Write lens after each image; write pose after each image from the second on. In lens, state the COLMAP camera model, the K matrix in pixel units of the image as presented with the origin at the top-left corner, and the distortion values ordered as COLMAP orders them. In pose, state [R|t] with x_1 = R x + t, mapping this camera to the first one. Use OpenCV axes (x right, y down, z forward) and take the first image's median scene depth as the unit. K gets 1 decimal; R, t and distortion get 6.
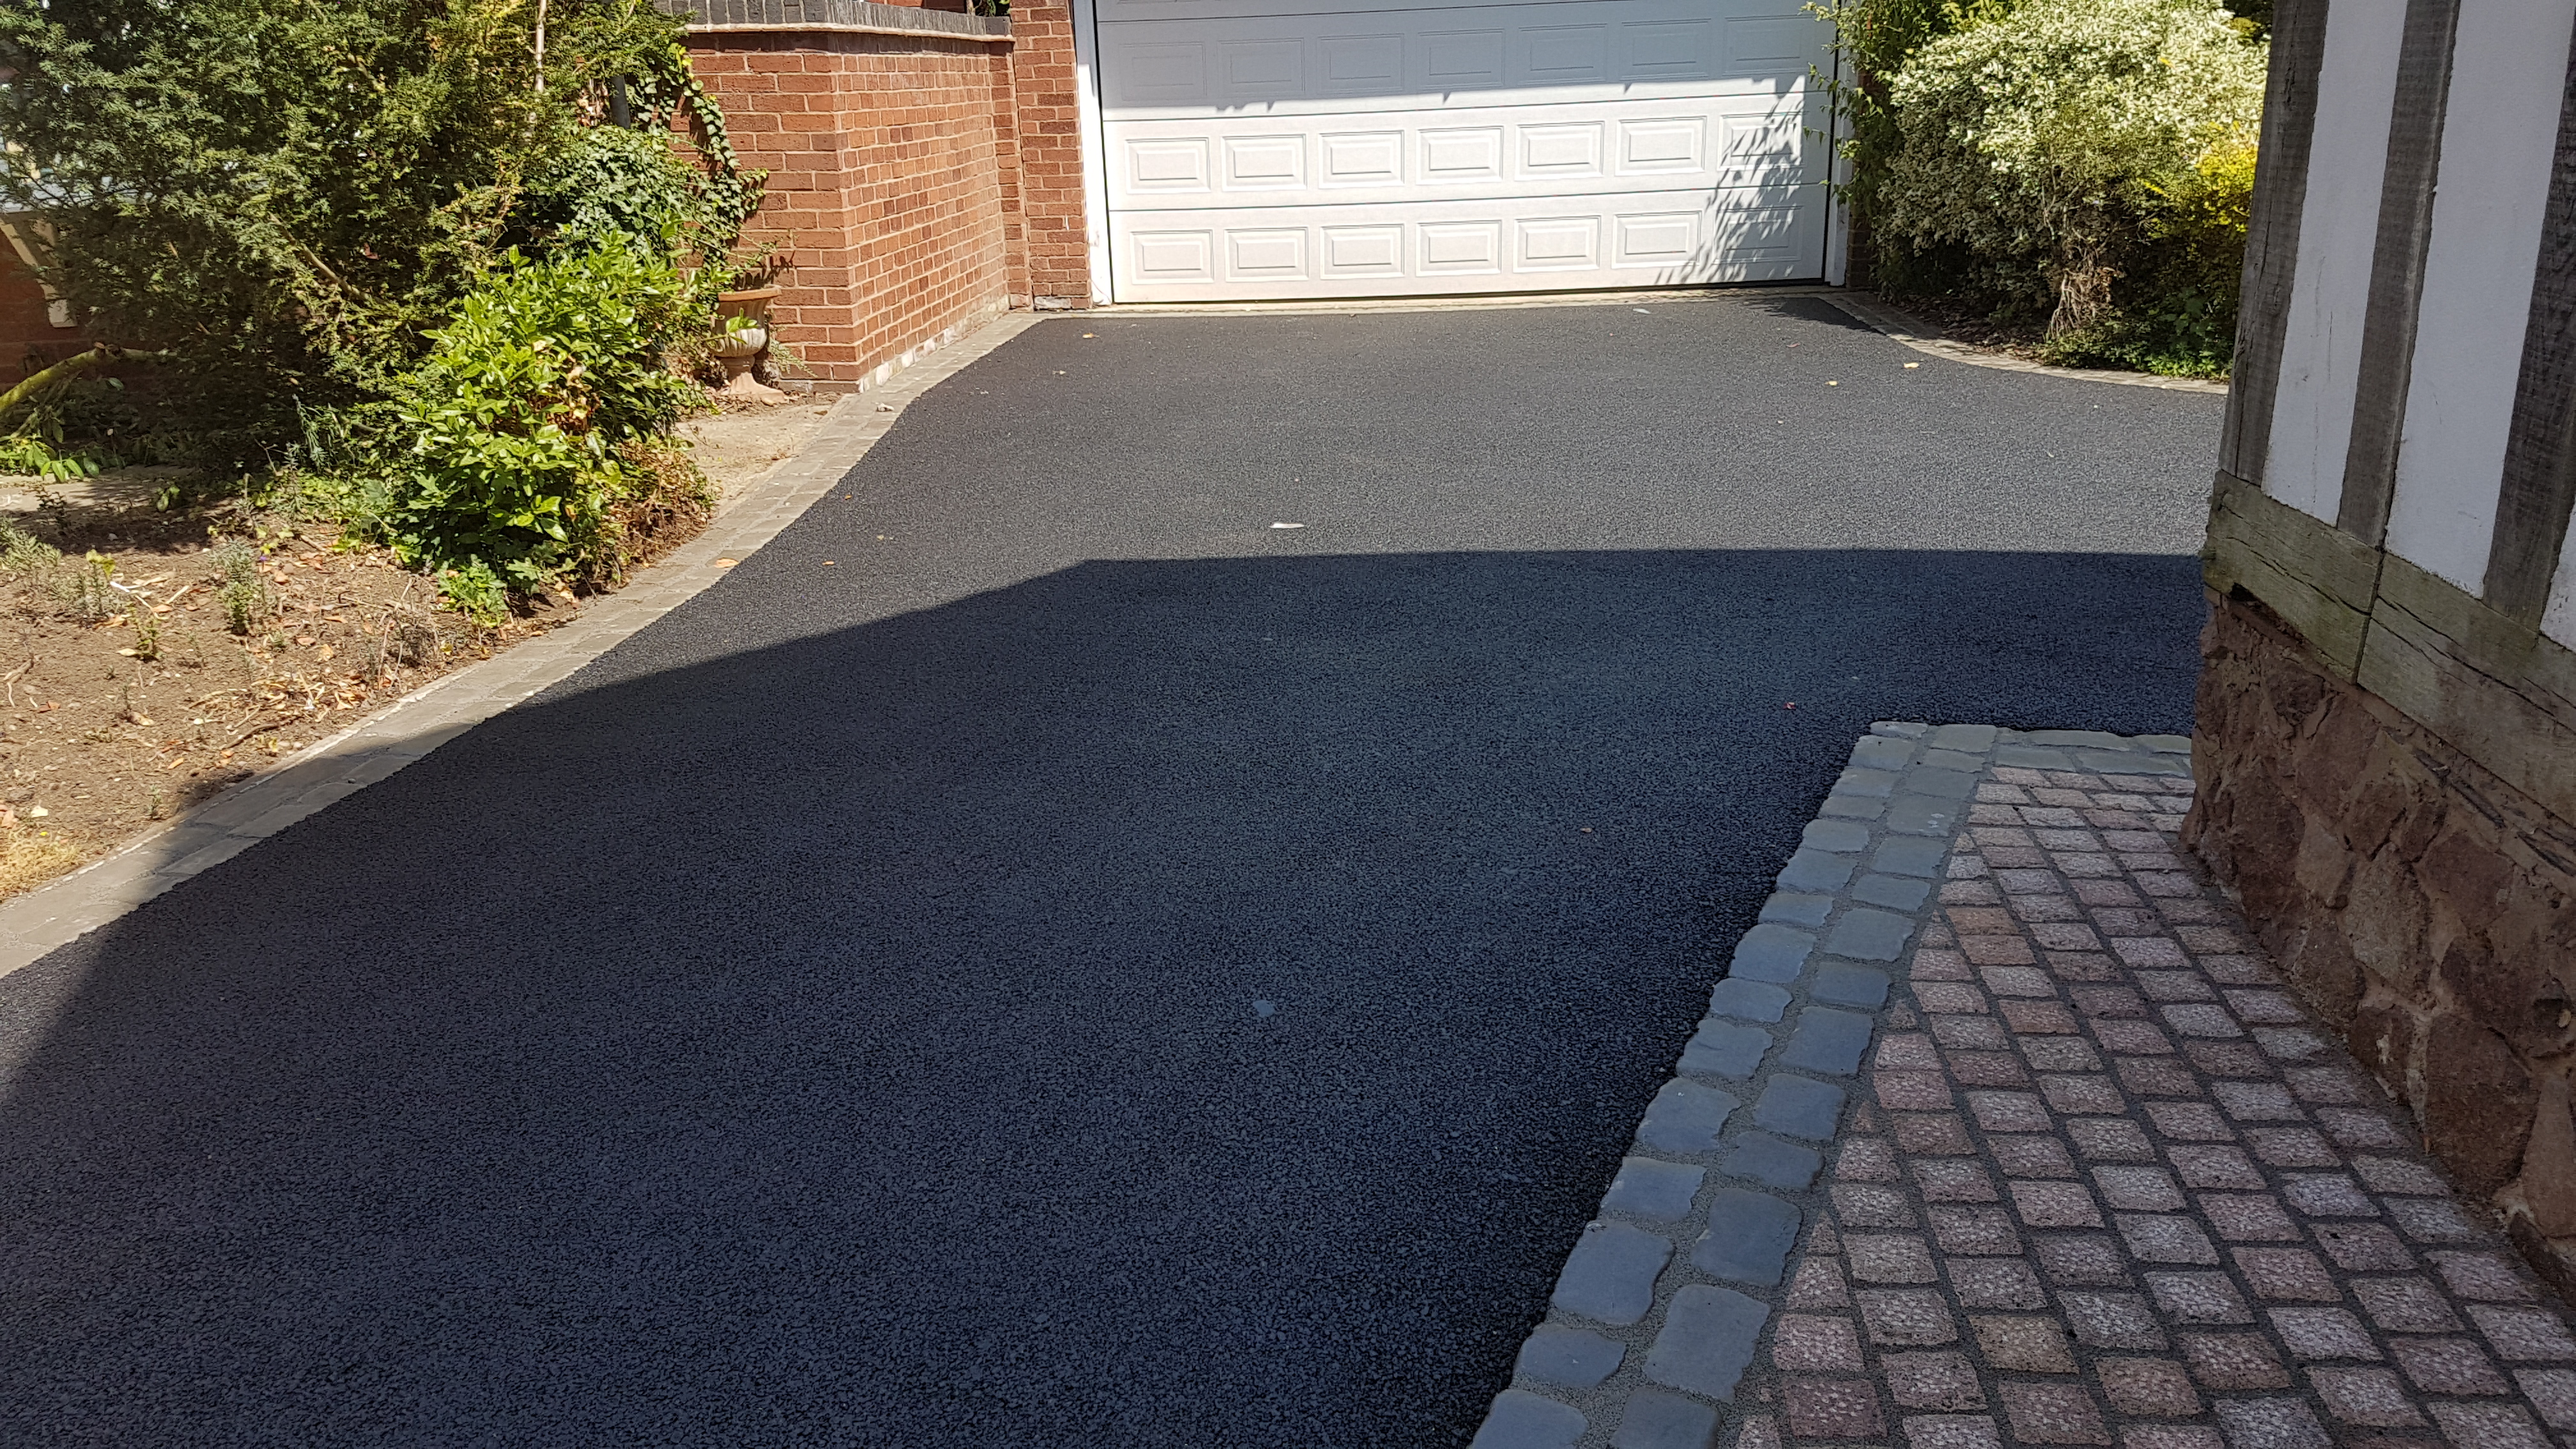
lens RADIAL K [[1905.1, 0, 1360.3], [0, 1905.1, 720.0], [0, 0, 1]] dist [0.111400, -0.178207]
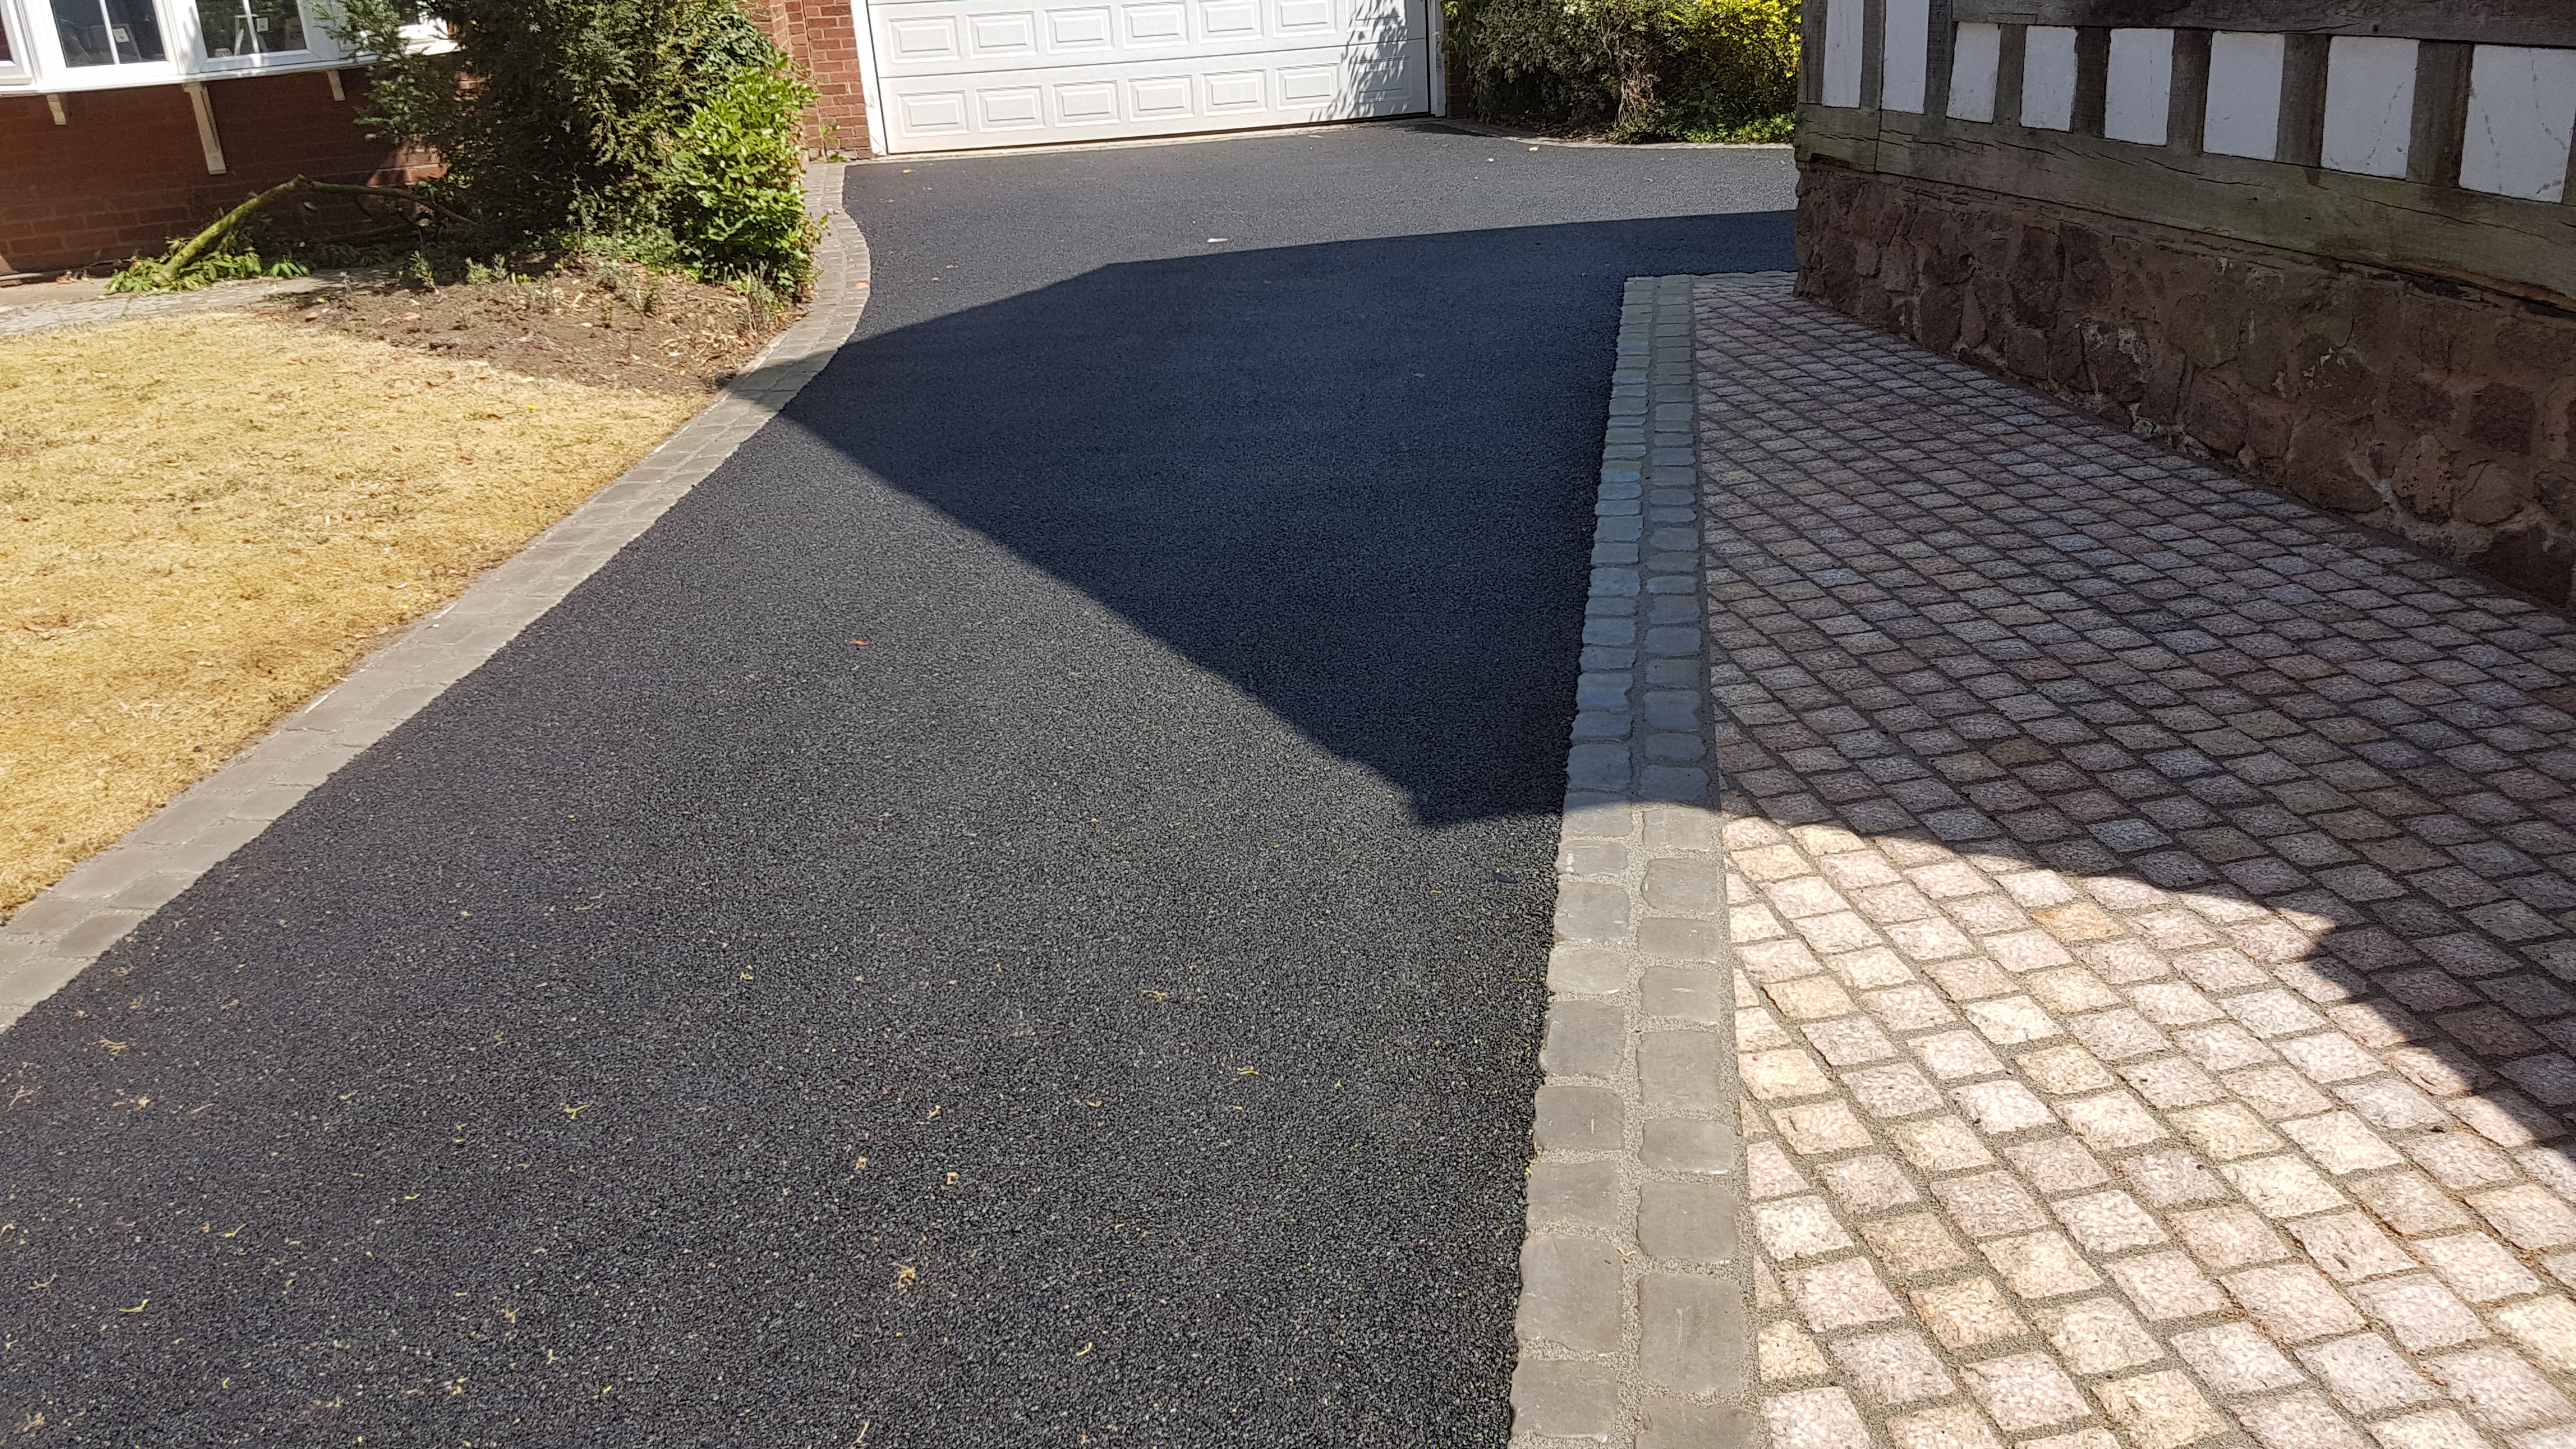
lens RADIAL K [[1923.2, 0, 1281.6], [0, 1923.2, 671.7], [0, 0, 1]] dist [0.123795, -0.177939]
pose [[0.971684, -0.109575, 0.209339, -0.243993], [0.107410, 0.993978, 0.021719, 0.154080], [-0.210458, 0.001381, 0.977602, -0.386859]]
